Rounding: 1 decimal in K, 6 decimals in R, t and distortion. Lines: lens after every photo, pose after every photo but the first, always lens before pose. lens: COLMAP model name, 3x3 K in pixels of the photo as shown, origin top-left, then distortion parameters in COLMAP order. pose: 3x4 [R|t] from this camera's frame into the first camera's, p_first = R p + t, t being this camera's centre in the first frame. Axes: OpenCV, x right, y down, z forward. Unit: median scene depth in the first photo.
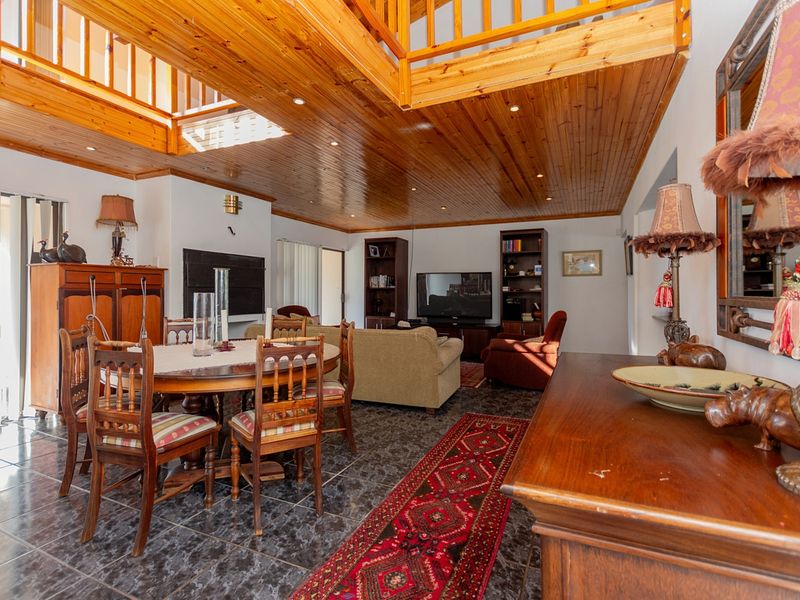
lens RADIAL K [[413.8, 0, 398.3], [0, 413.8, 284.8], [0, 0, 1]] dist [-0.002764, -0.000305]
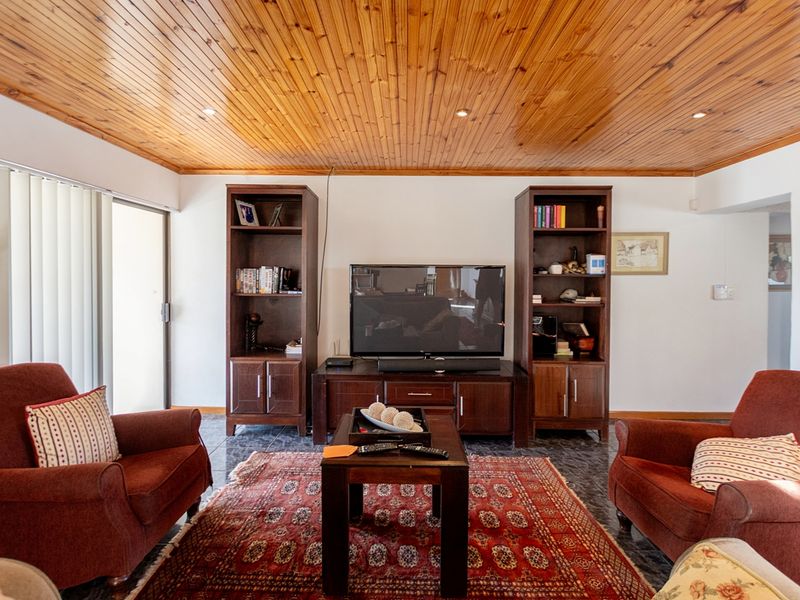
lens RADIAL K [[413.8, 0, 398.3], [0, 413.8, 284.8], [0, 0, 1]] dist [-0.002764, -0.000305]
pose [[0.911195, -0.006549, 0.411923, -0.111654], [-0.011356, 0.999094, 0.041004, -0.027715], [-0.411818, -0.042040, 0.910296, 0.593312]]
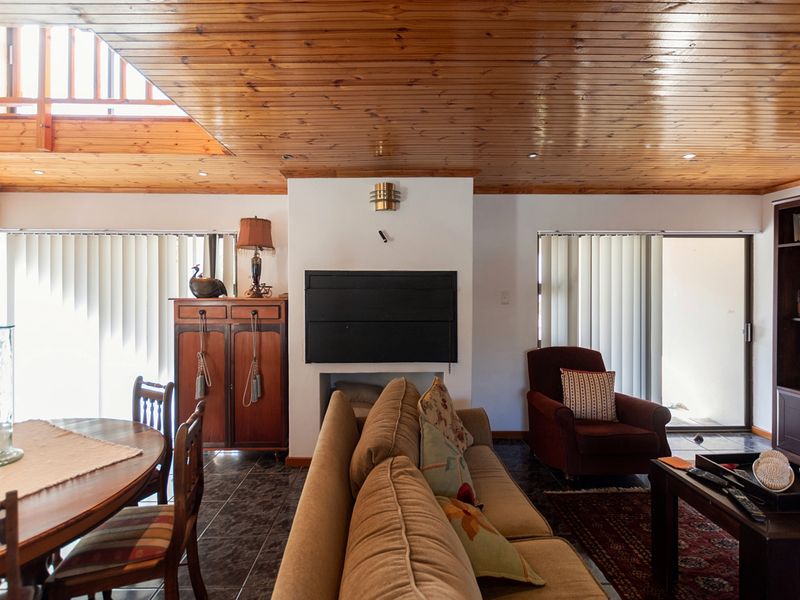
lens RADIAL K [[413.8, 0, 398.3], [0, 413.8, 284.8], [0, 0, 1]] dist [-0.002764, -0.000305]
pose [[0.436178, -0.009564, -0.899809, 0.149868], [0.019410, 0.999811, -0.001219, -0.039031], [0.899651, -0.016934, 0.436282, 0.541418]]
